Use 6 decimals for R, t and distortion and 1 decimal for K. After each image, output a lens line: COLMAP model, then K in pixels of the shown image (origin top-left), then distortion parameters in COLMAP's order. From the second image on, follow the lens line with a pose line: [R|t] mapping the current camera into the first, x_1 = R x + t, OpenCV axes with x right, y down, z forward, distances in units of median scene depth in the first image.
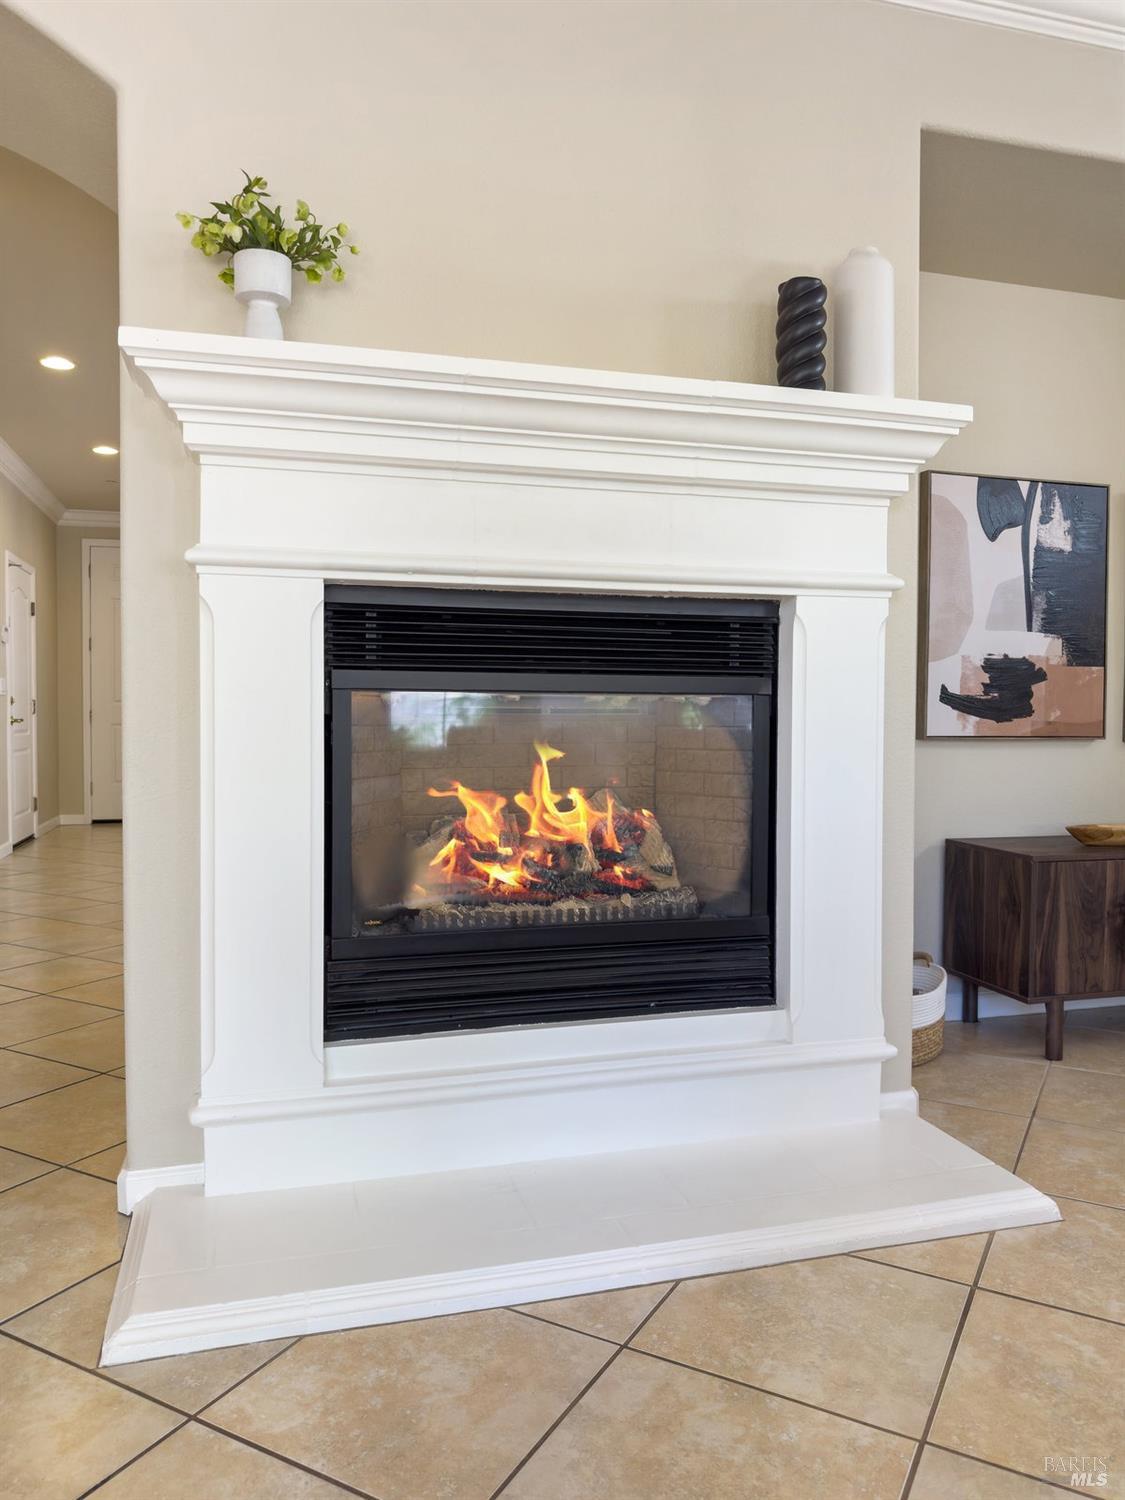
lens RADIAL K [[1063.7, 0, 572.6], [0, 1063.7, 739.6], [0, 0, 1]] dist [-0.013398, 0.001659]
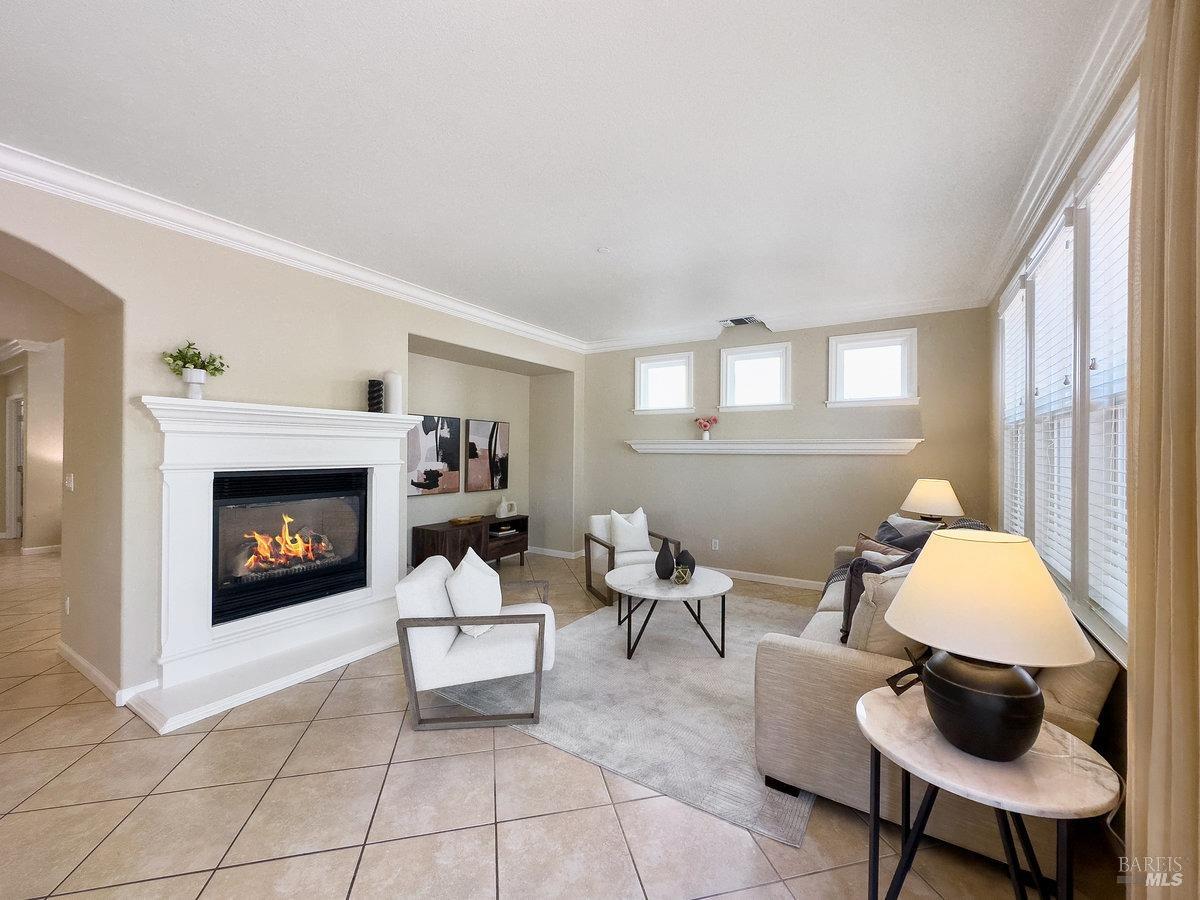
lens RADIAL K [[485.1, 0, 593.9], [0, 485.1, 447.5], [0, 0, 1]] dist [-0.002372, -0.000114]
pose [[0.751957, 0.003906, 0.659201, -0.289118], [0.006181, 0.999897, -0.012975, -0.172756], [-0.659183, 0.013831, 0.751855, -0.663901]]
